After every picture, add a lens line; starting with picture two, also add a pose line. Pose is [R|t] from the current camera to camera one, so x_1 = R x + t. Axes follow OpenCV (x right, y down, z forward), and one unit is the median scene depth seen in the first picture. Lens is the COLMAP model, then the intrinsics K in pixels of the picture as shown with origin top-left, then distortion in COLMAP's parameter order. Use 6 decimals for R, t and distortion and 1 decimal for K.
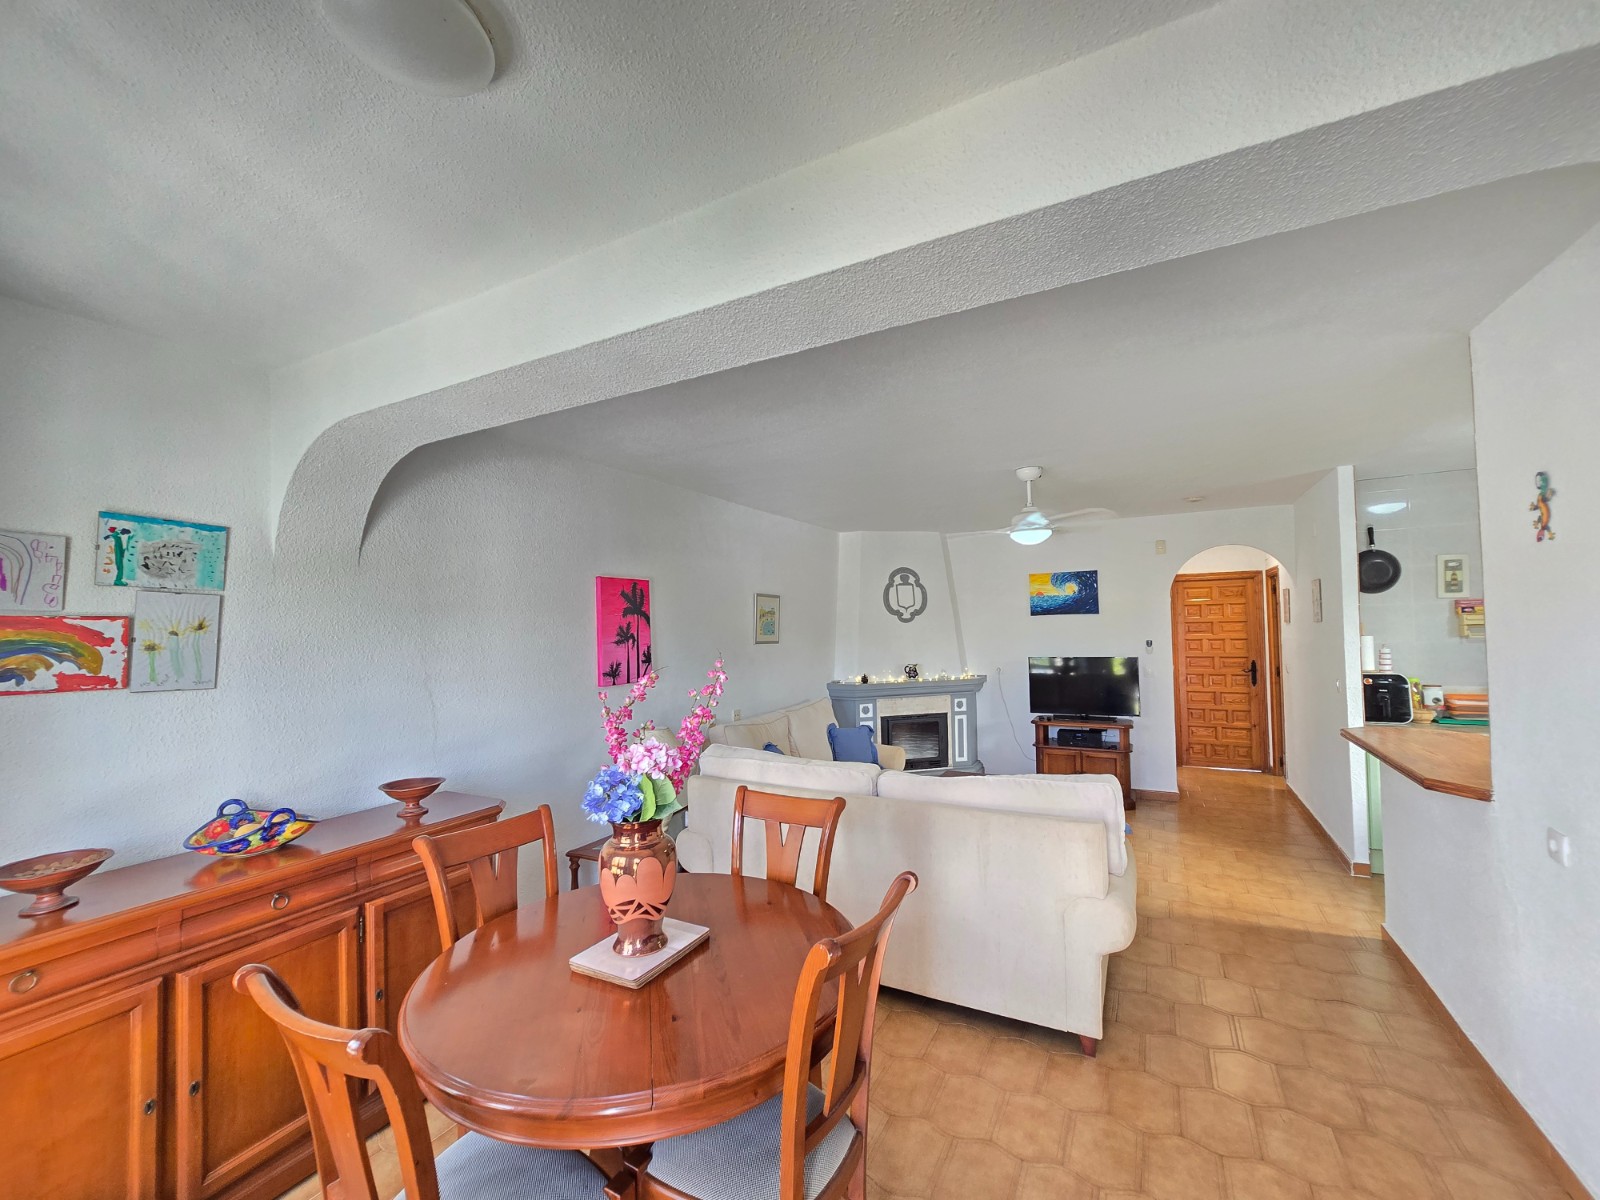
lens RADIAL K [[655.8, 0, 801.1], [0, 655.8, 609.1], [0, 0, 1]] dist [-0.001507, 0.000458]
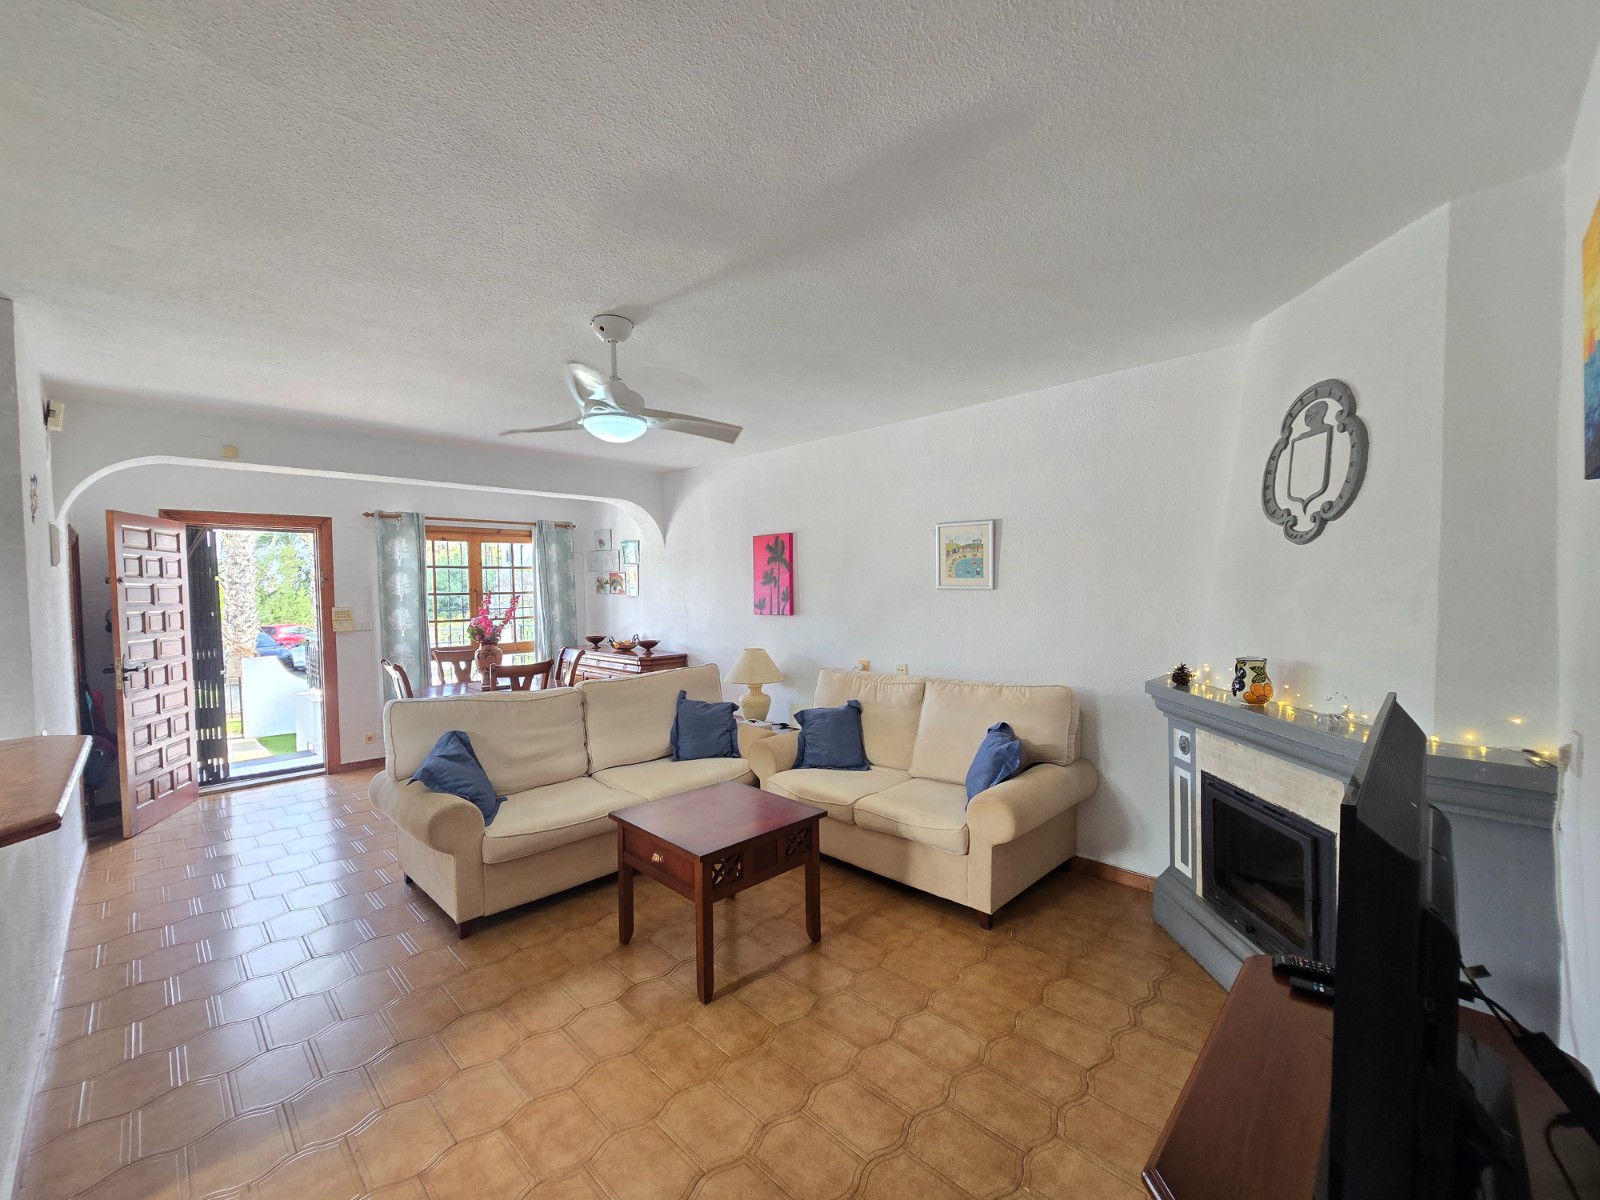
lens RADIAL K [[655.8, 0, 801.1], [0, 655.8, 609.1], [0, 0, 1]] dist [-0.001507, 0.000458]
pose [[-0.274547, 0.055723, -0.959958, 0.616315], [0.046276, 0.997928, 0.044693, 0.029315], [0.960460, -0.032152, -0.276557, 0.899827]]
